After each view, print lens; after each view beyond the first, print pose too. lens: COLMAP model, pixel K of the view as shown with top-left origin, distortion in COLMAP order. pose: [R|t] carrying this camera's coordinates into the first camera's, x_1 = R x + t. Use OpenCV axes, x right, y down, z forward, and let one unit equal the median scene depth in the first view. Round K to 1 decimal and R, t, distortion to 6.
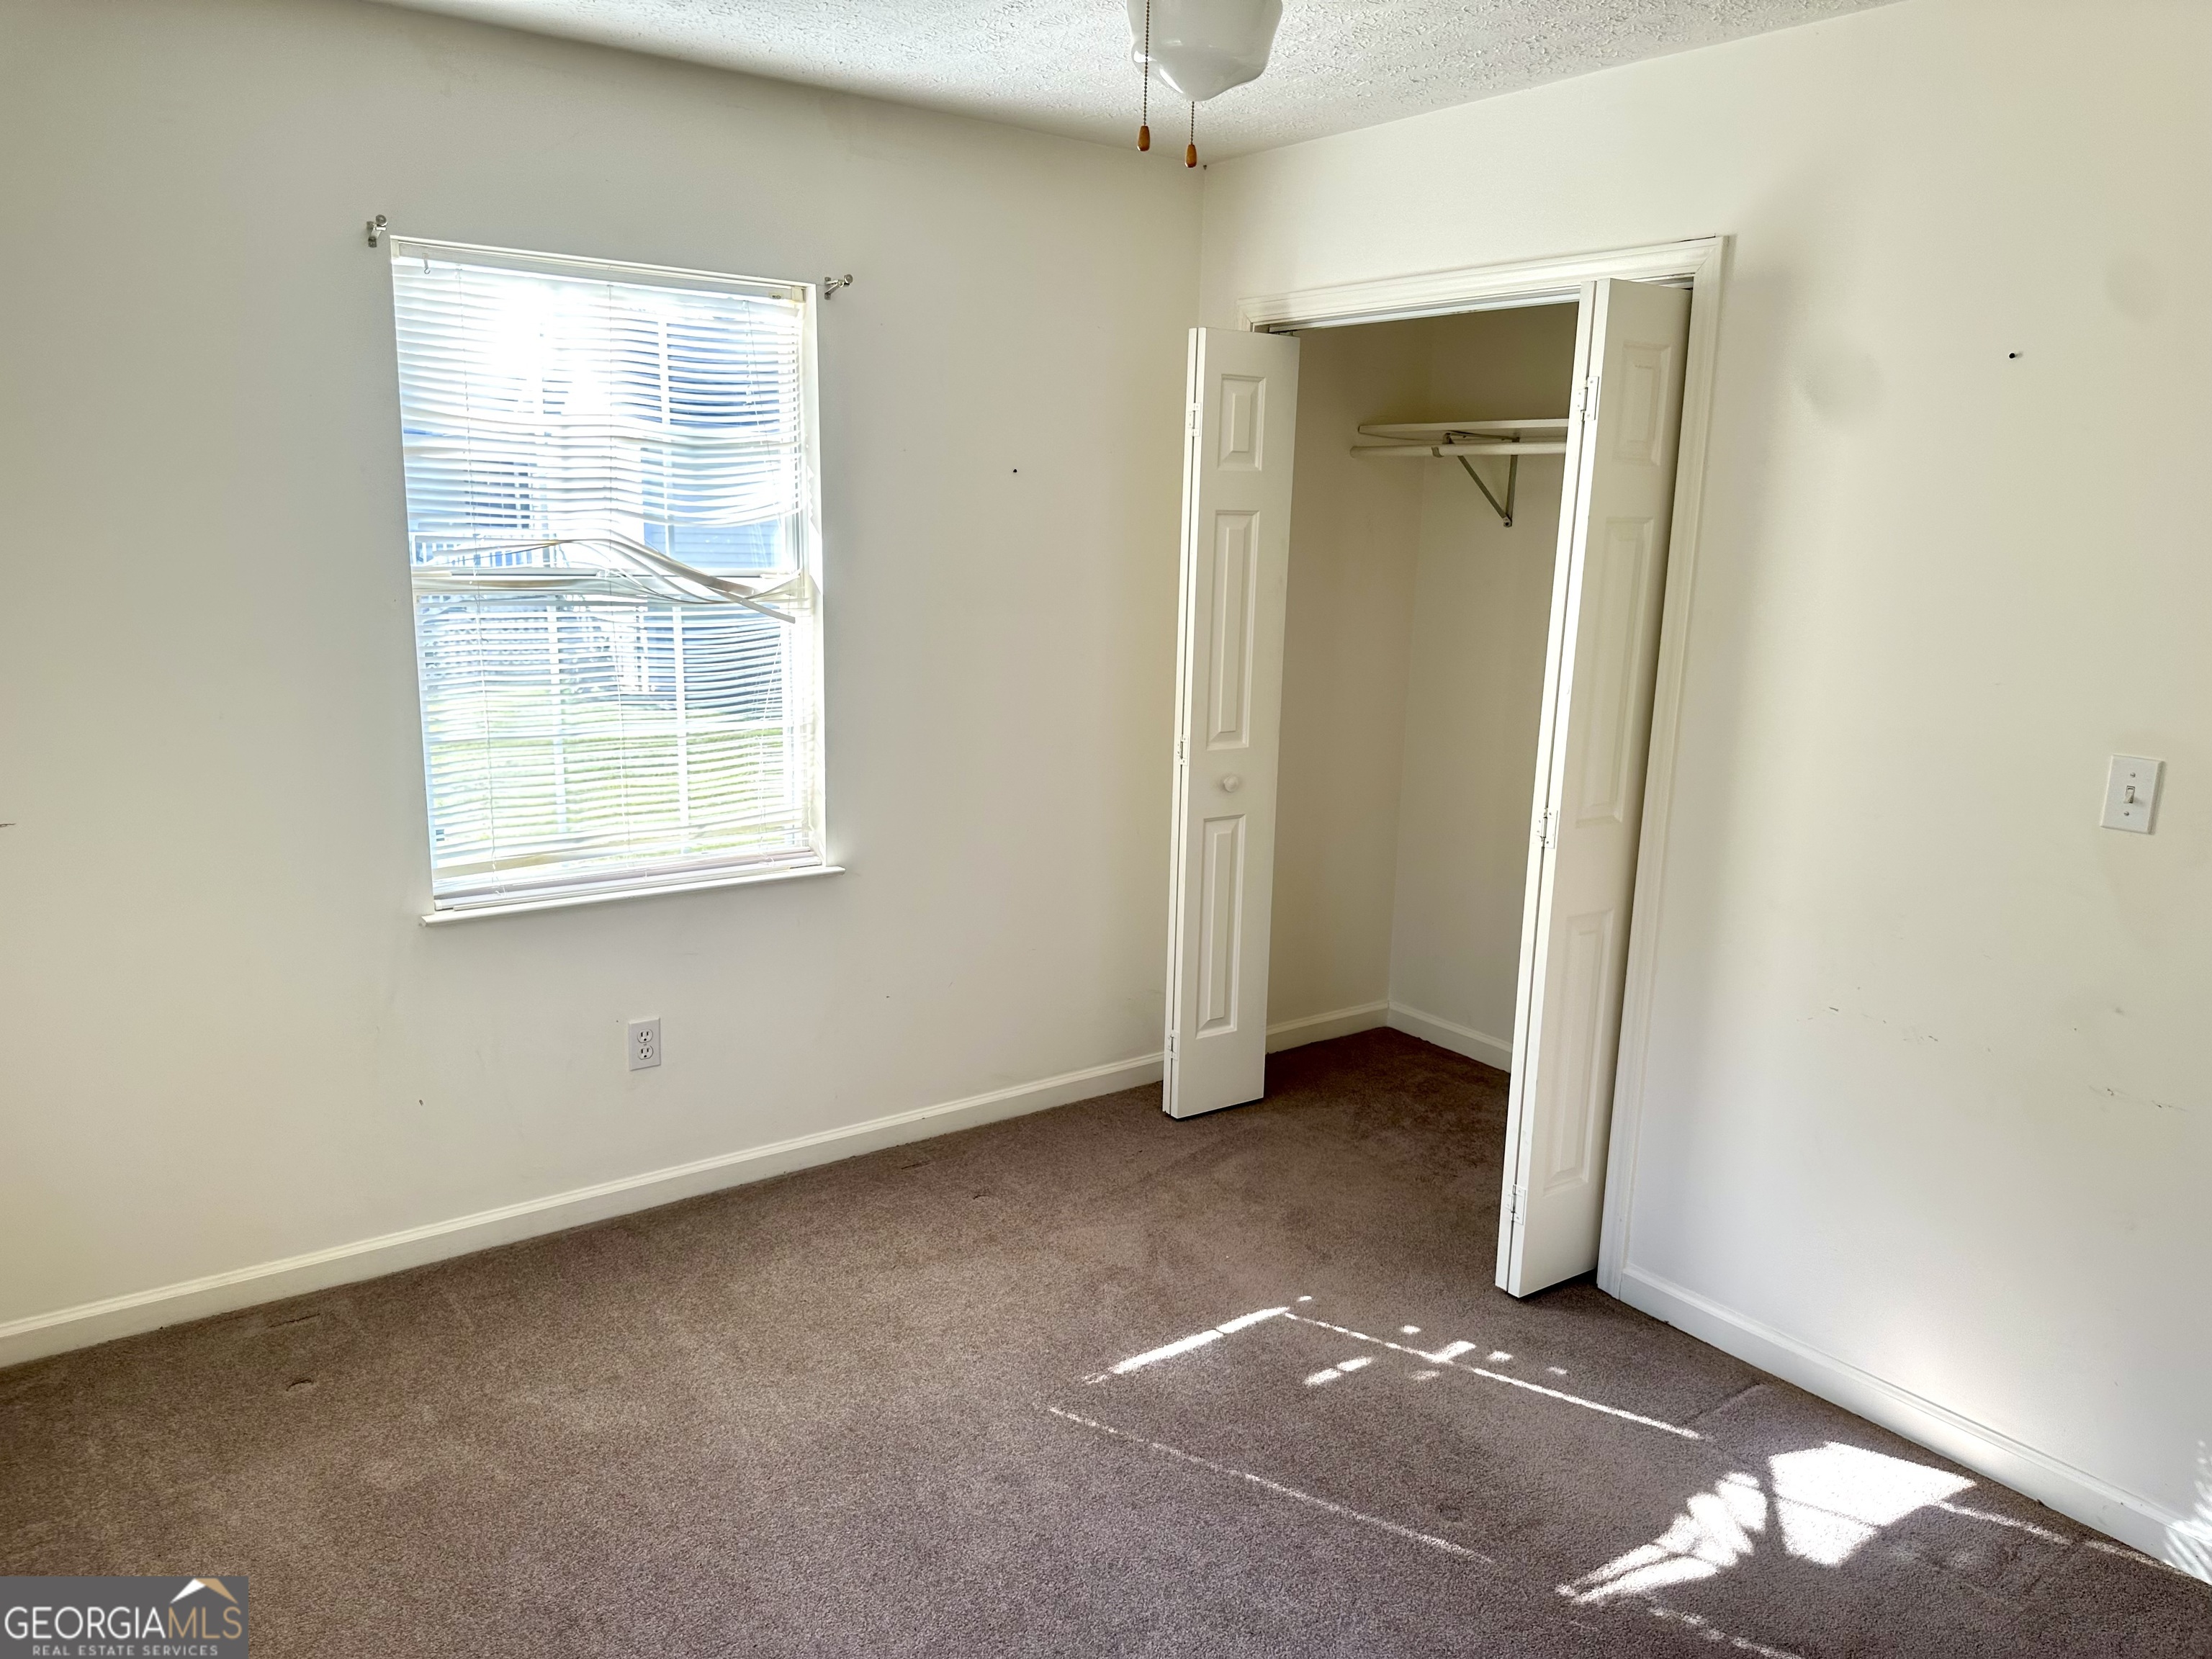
lens RADIAL K [[1558.4, 0, 1110.2], [0, 1558.4, 842.8], [0, 0, 1]] dist [0.069497, -0.107864]
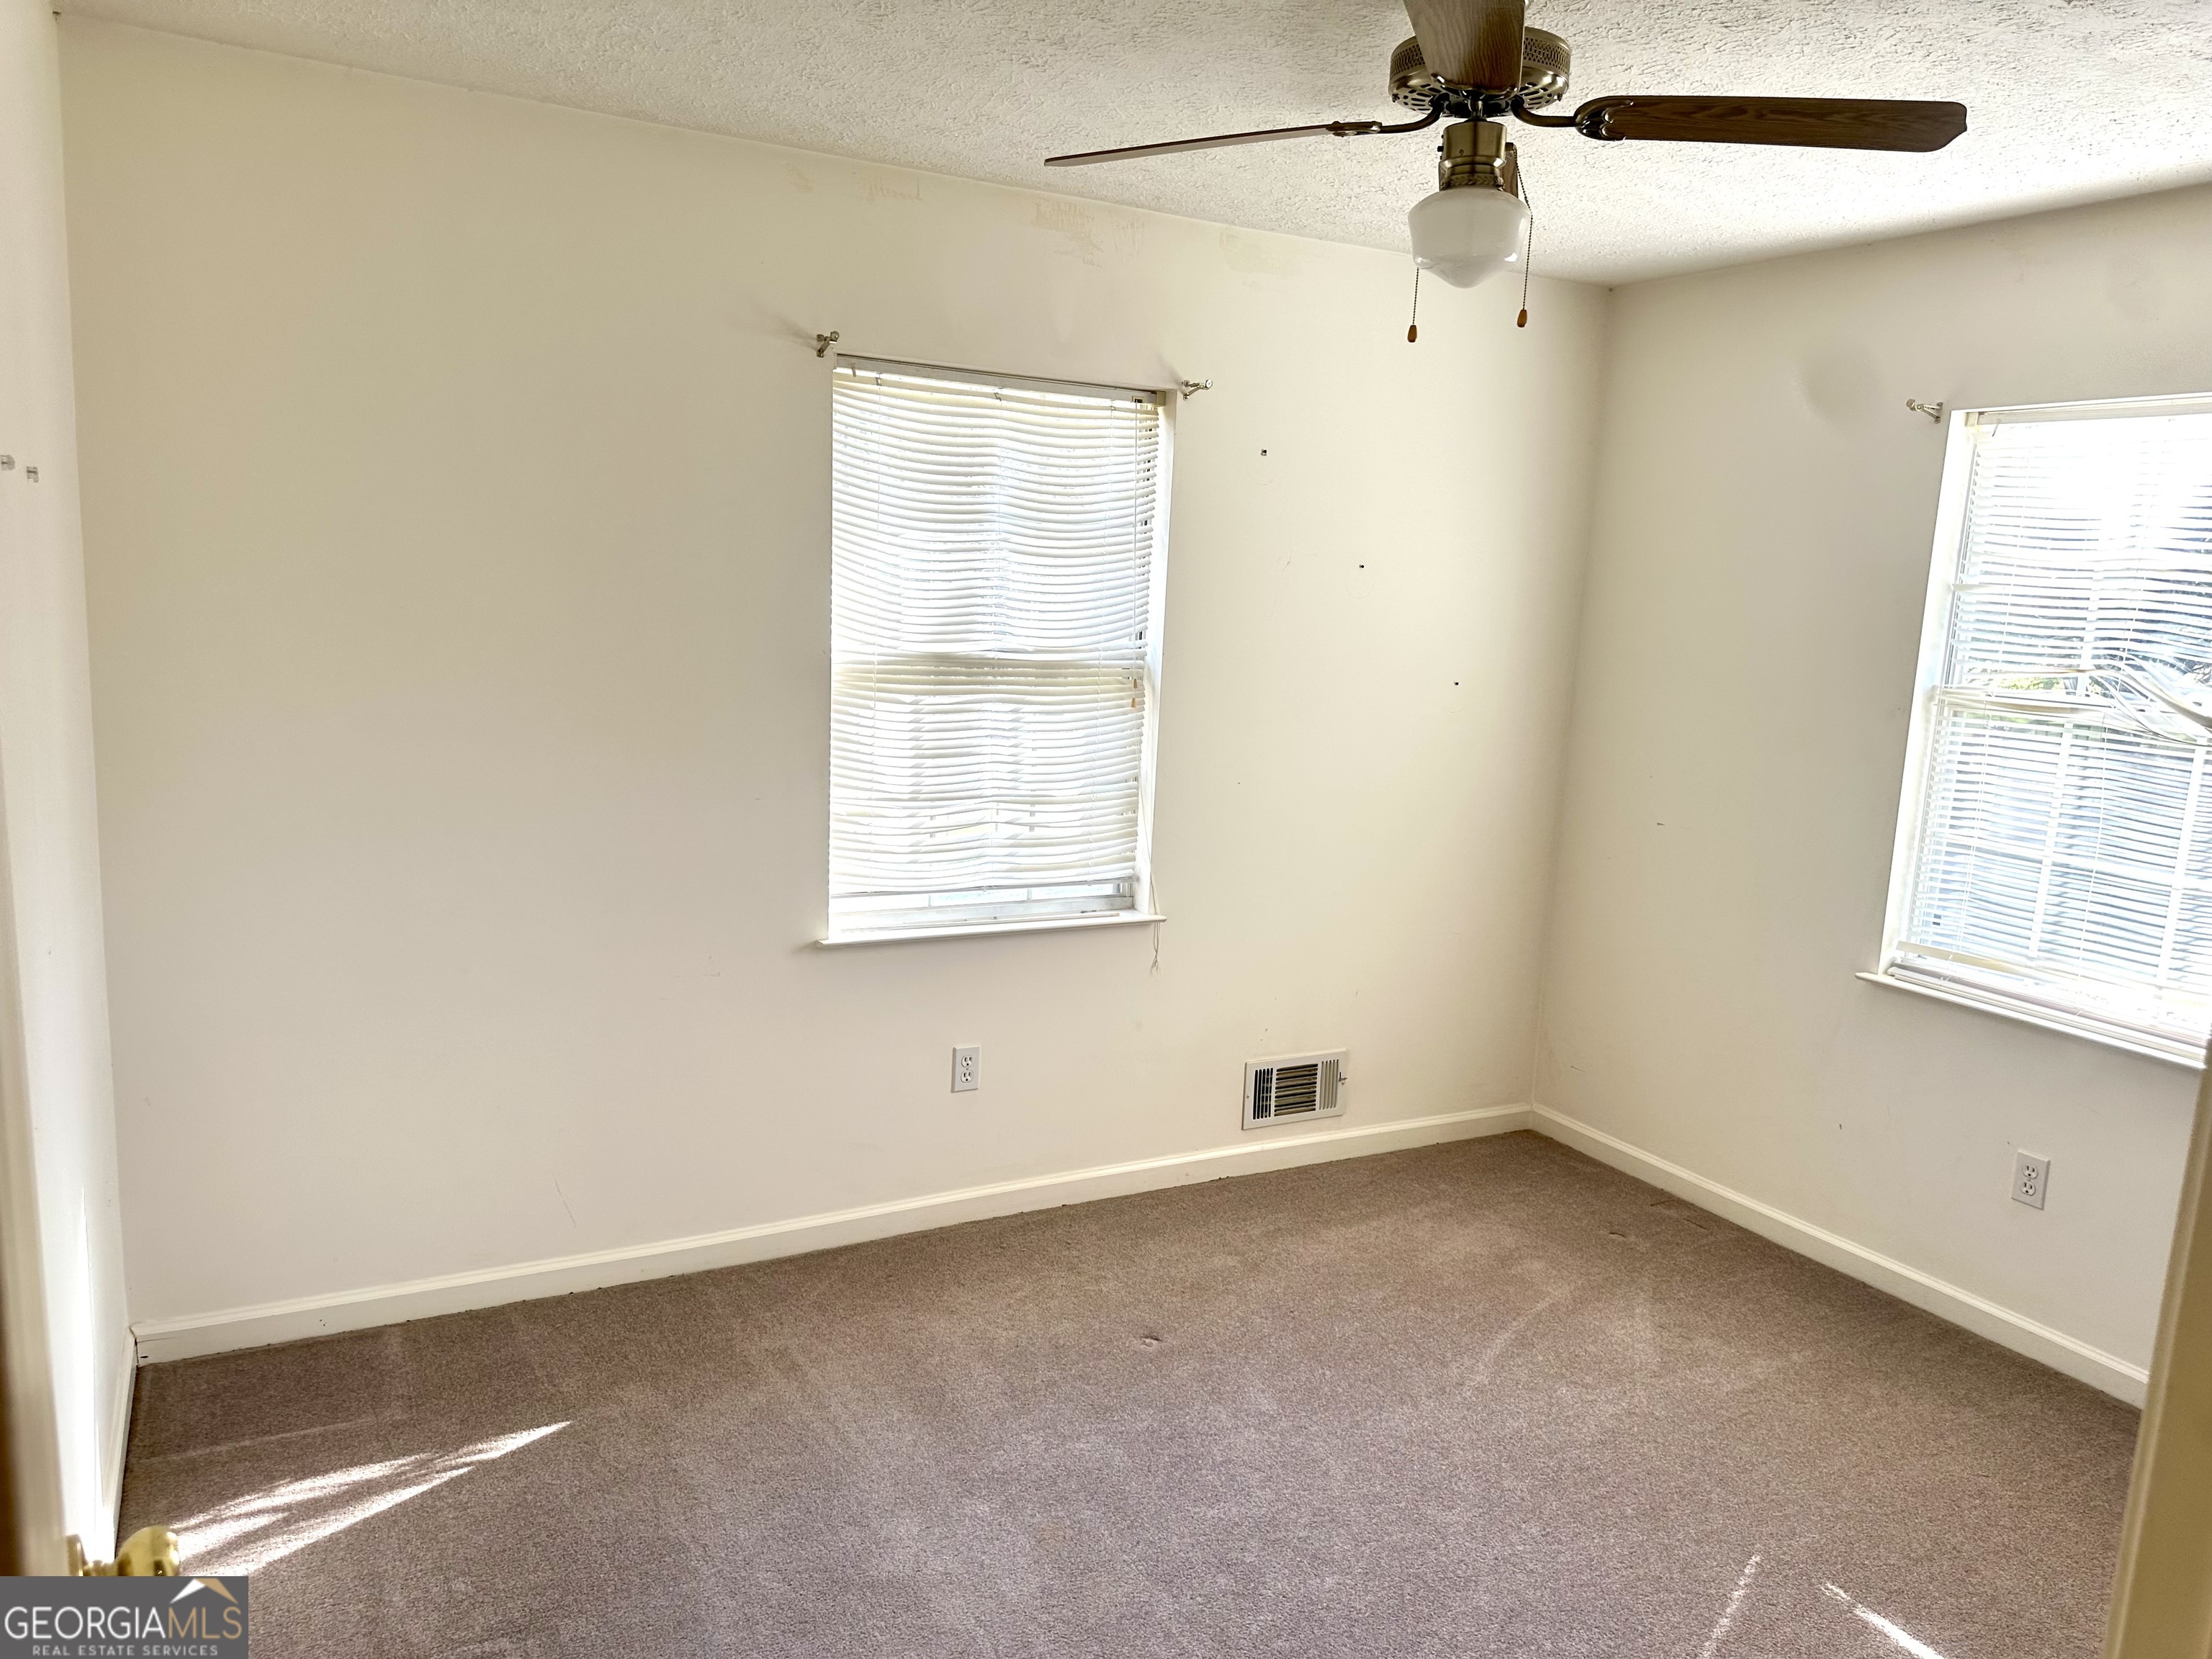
lens RADIAL K [[1558.4, 0, 1110.2], [0, 1558.4, 842.8], [0, 0, 1]] dist [0.069497, -0.107864]
pose [[-0.151536, 0.125422, -0.980462, 0.839382], [-0.252250, 0.954167, 0.161045, -0.098482], [0.955723, 0.271726, -0.112953, 0.588196]]
